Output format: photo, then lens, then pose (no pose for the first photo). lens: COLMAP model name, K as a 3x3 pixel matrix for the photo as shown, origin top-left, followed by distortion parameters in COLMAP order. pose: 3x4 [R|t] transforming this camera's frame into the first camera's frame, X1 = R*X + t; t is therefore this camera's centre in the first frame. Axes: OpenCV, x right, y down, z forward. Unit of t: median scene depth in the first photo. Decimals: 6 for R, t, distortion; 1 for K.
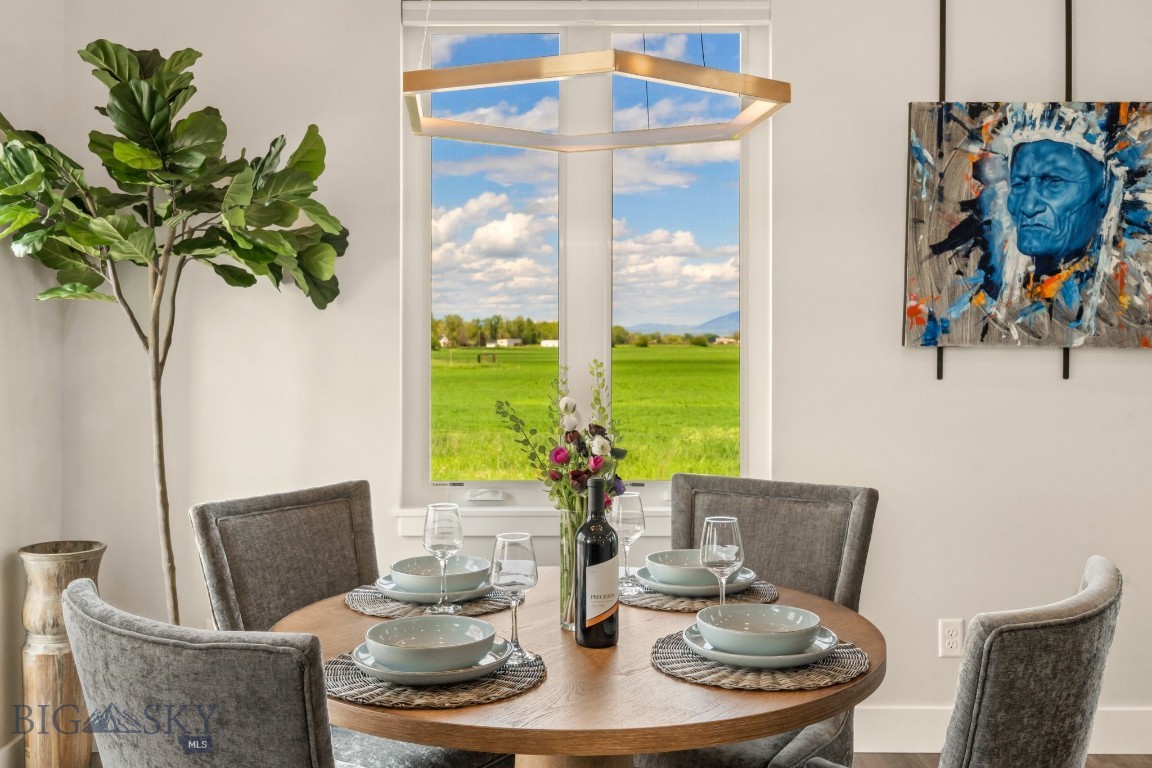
lens RADIAL K [[1161.2, 0, 576.4], [0, 1161.2, 380.7], [0, 0, 1]] dist [-0.006575, 0.000000]
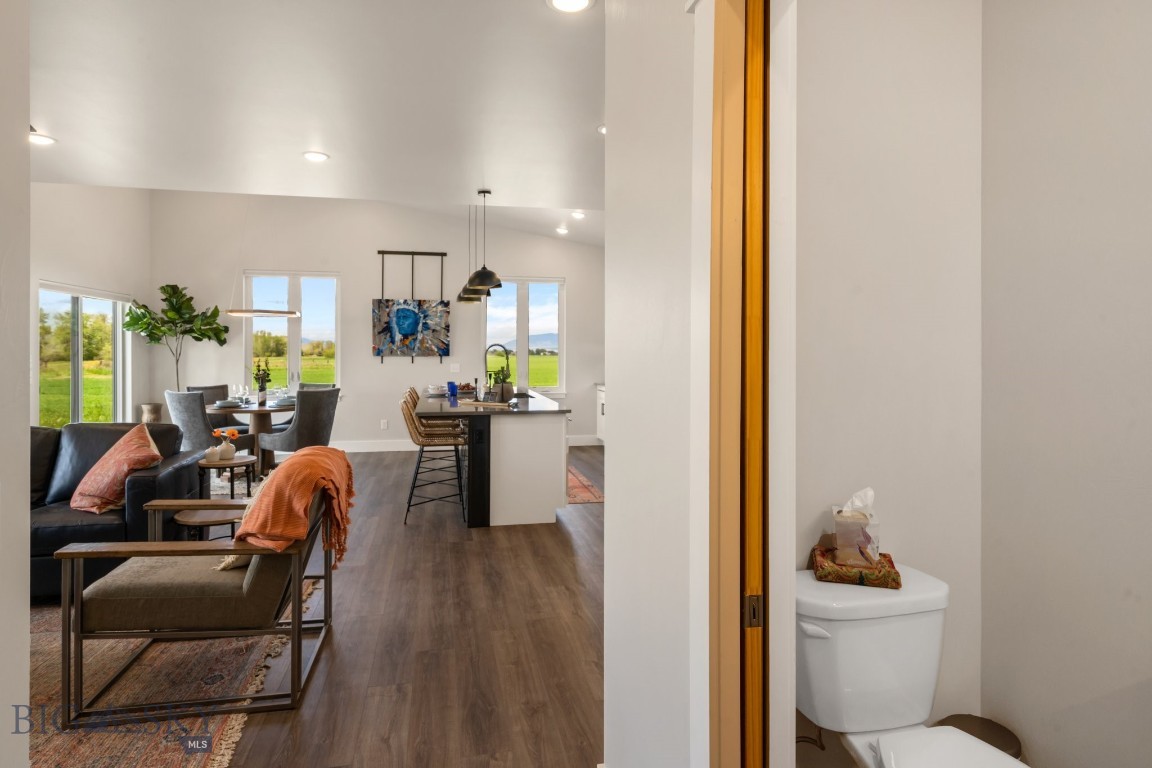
lens RADIAL K [[639.8, 0, 569.3], [0, 639.8, 358.1], [0, 0, 1]] dist [0.000214, 0.000031]
pose [[0.975551, -0.000272, 0.219773, 0.480323], [0.005711, 0.999693, -0.024113, 0.040154], [-0.219699, 0.024778, 0.975253, -1.461038]]
